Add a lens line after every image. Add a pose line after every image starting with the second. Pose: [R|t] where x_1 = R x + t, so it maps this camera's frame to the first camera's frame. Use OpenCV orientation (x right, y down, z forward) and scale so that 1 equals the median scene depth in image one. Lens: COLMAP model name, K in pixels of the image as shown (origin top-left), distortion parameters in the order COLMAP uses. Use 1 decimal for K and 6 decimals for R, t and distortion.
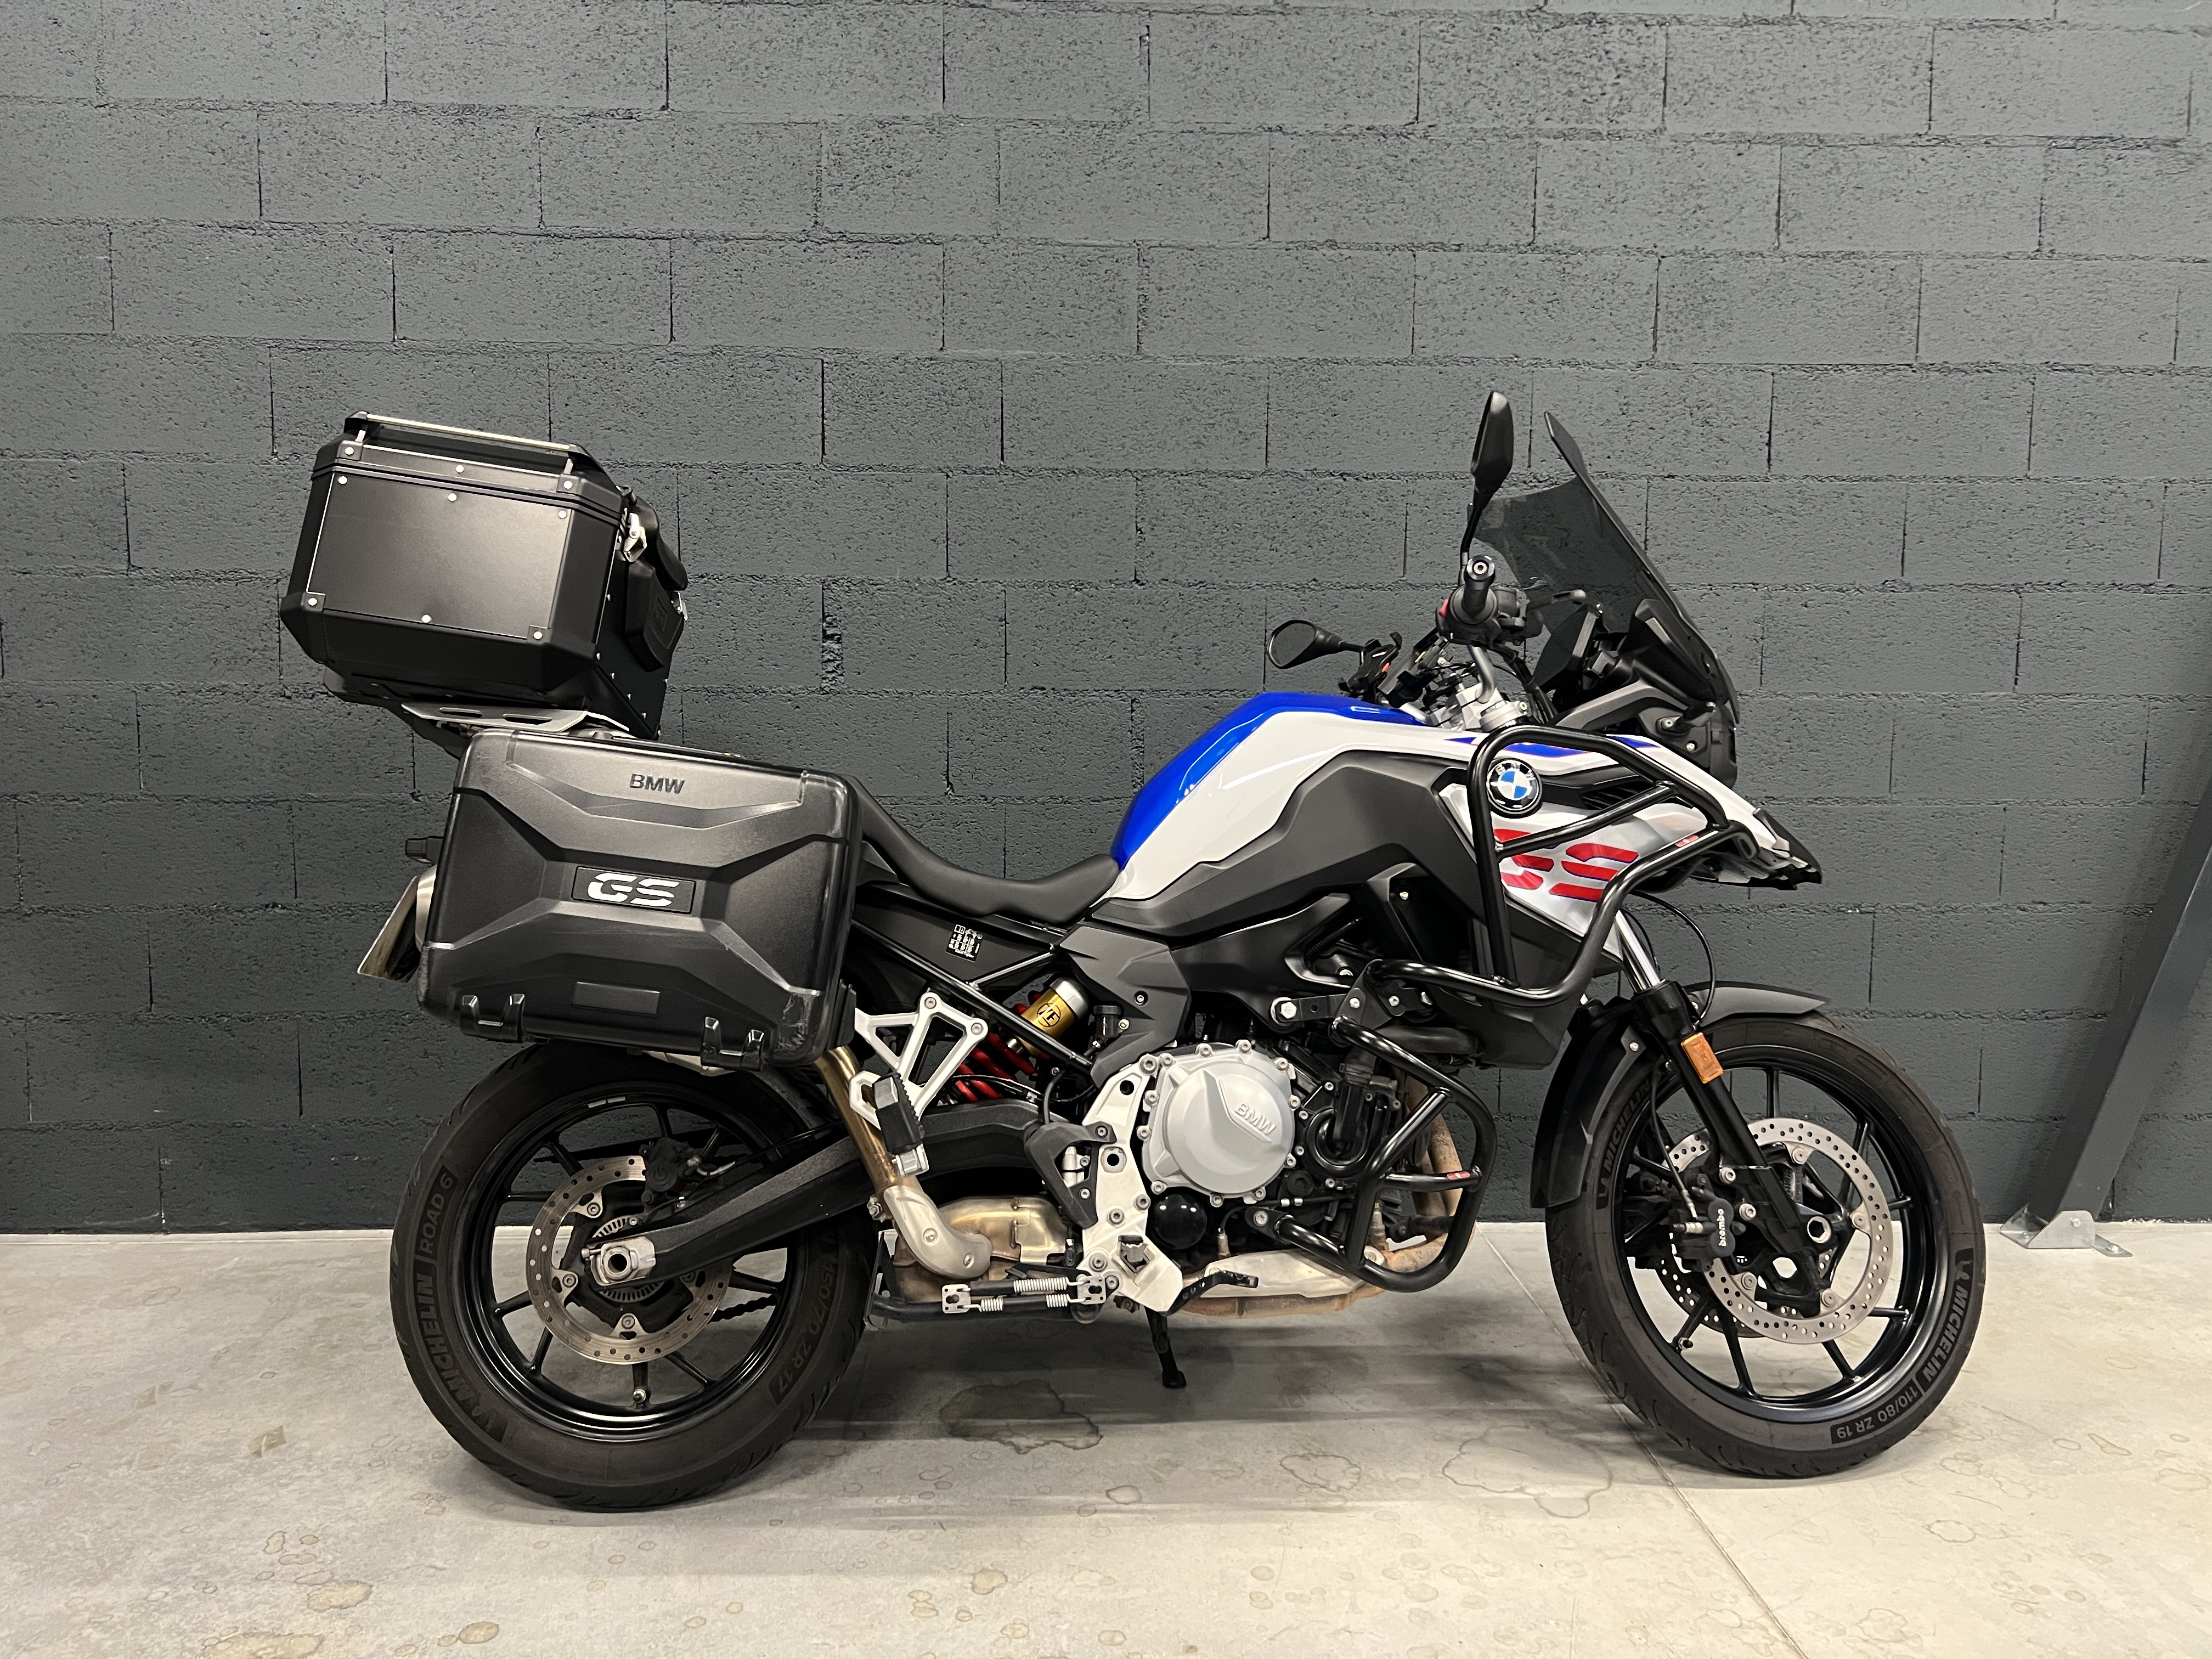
lens RADIAL K [[1679.2, 0, 1102.1], [0, 1679.2, 819.9], [0, 0, 1]] dist [0.047090, -0.055155]
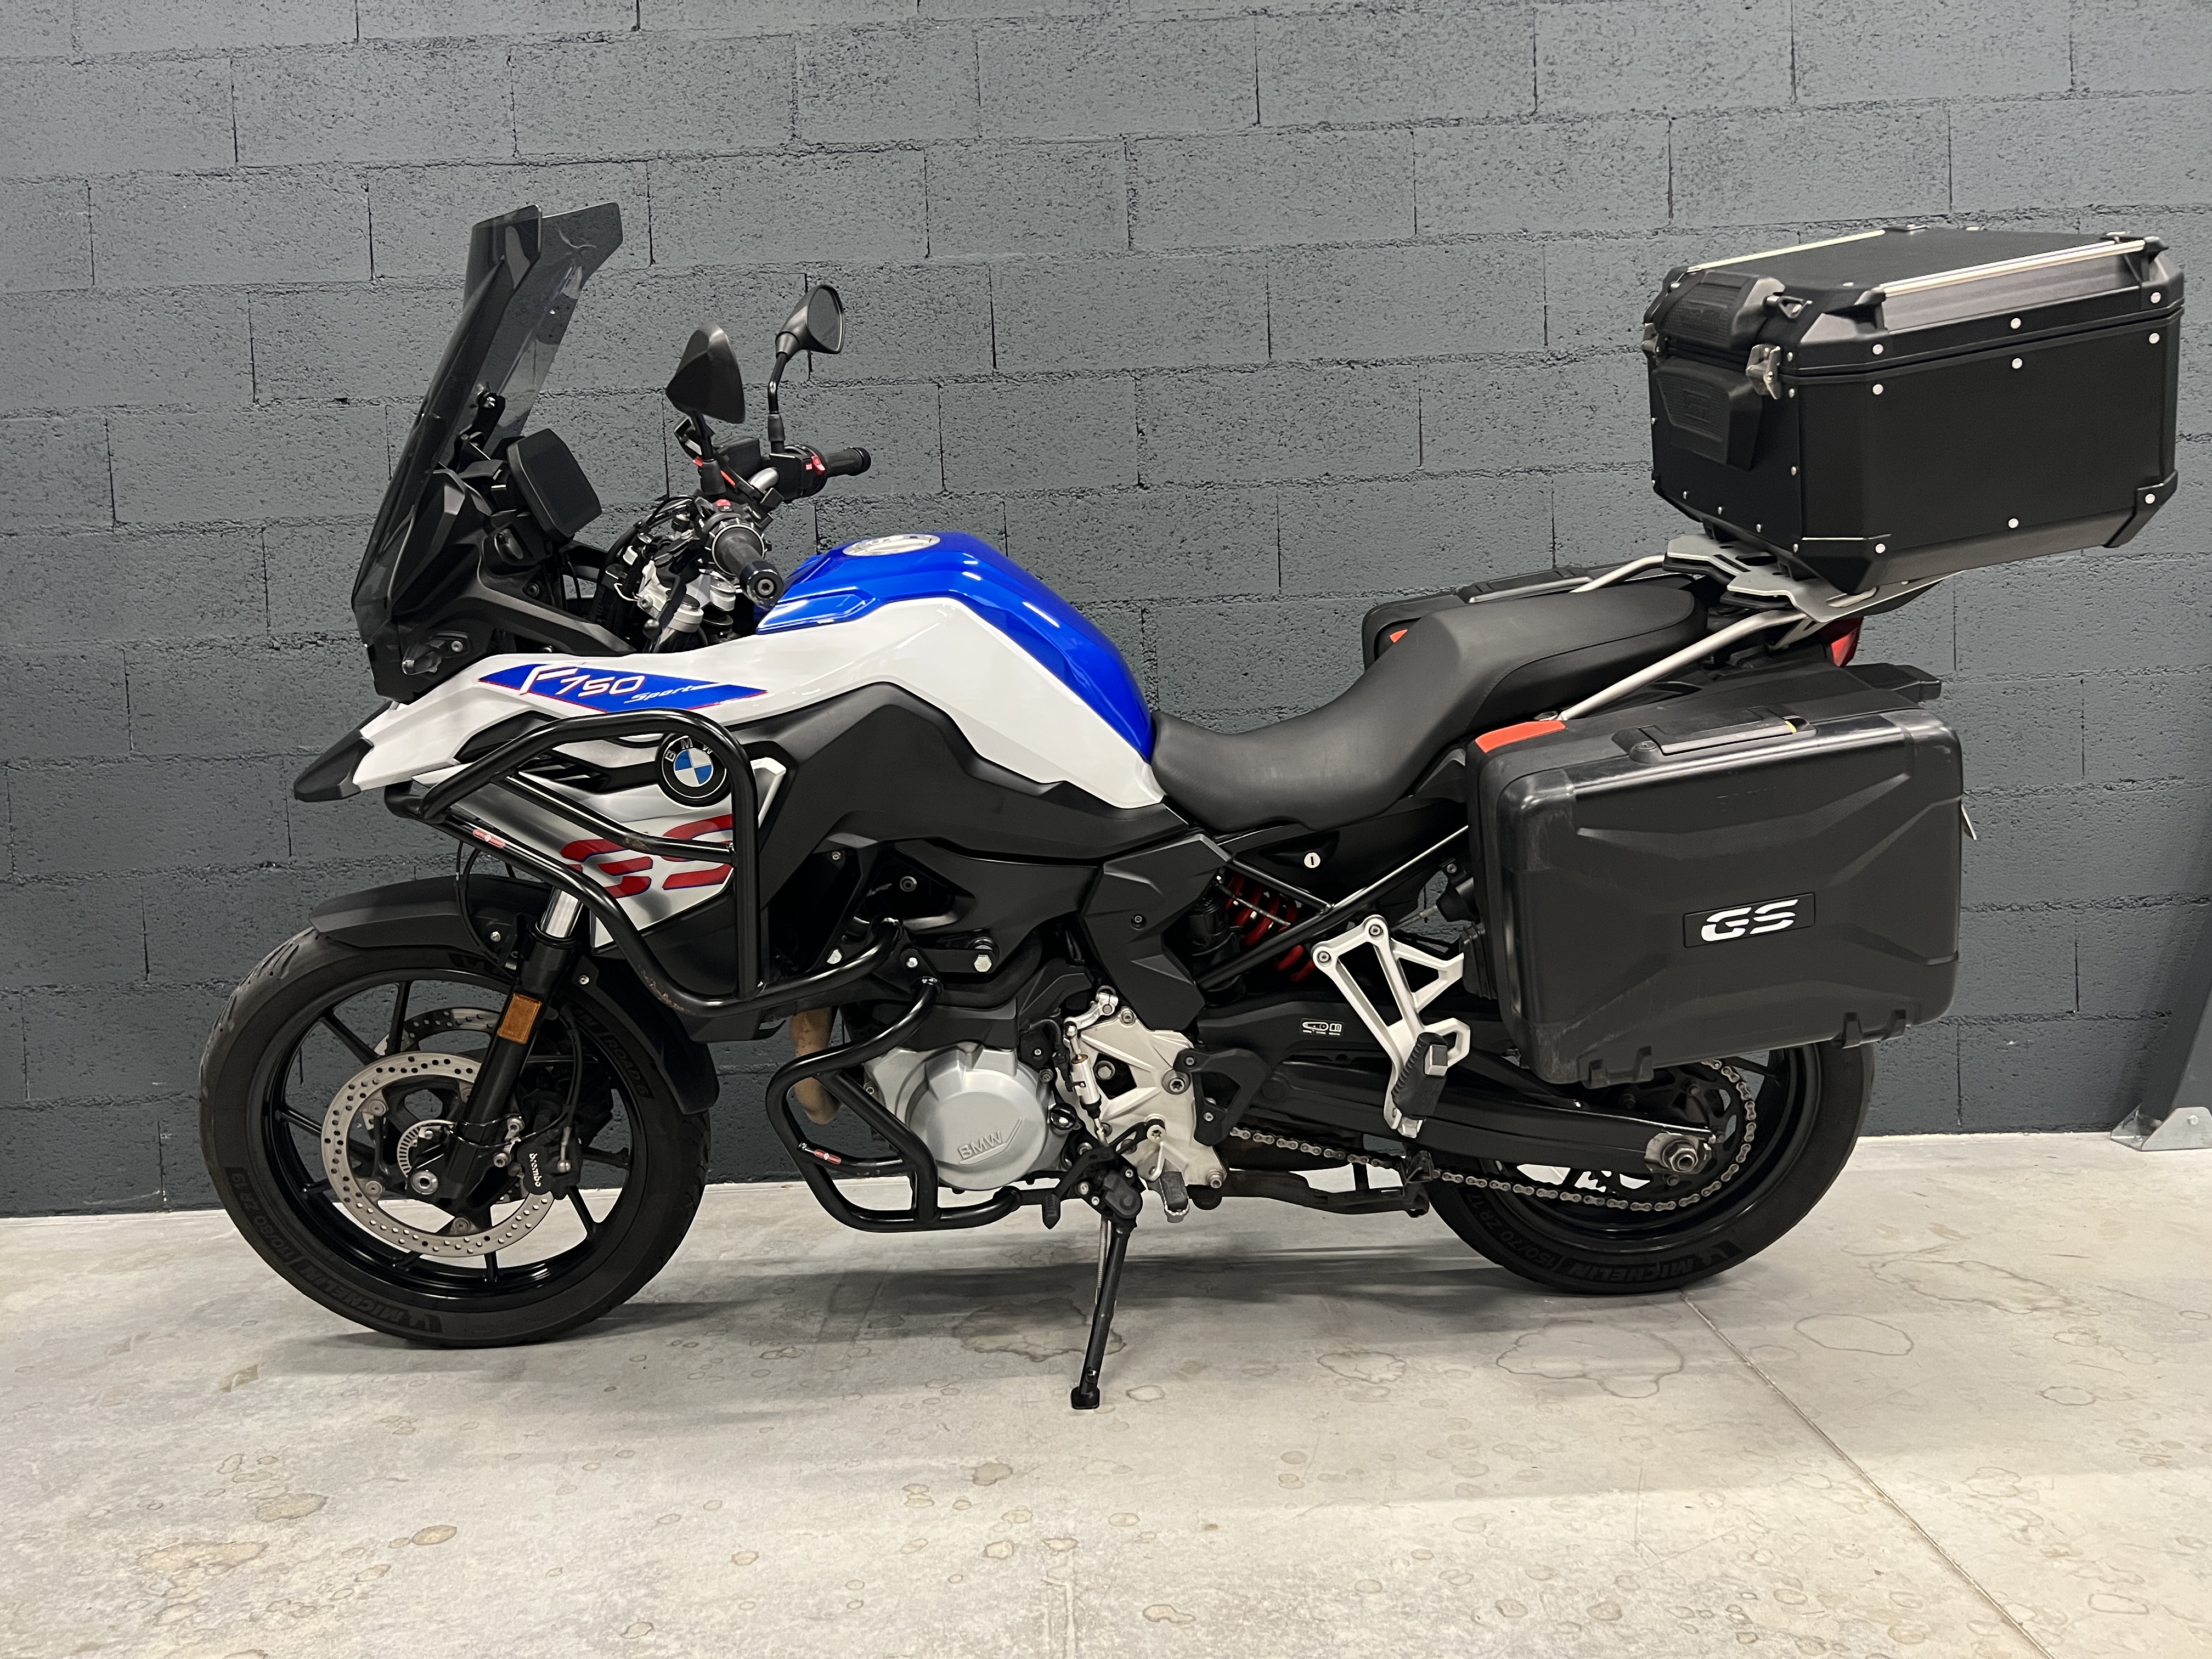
lens RADIAL K [[1679.2, 0, 1111.9], [0, 1679.2, 820.9], [0, 0, 1]] dist [0.047090, -0.055155]
pose [[0.998107, -0.047750, -0.038748, 0.033189], [0.045773, 0.997680, -0.050395, 0.099149], [0.041065, 0.048526, 0.997977, 0.051032]]
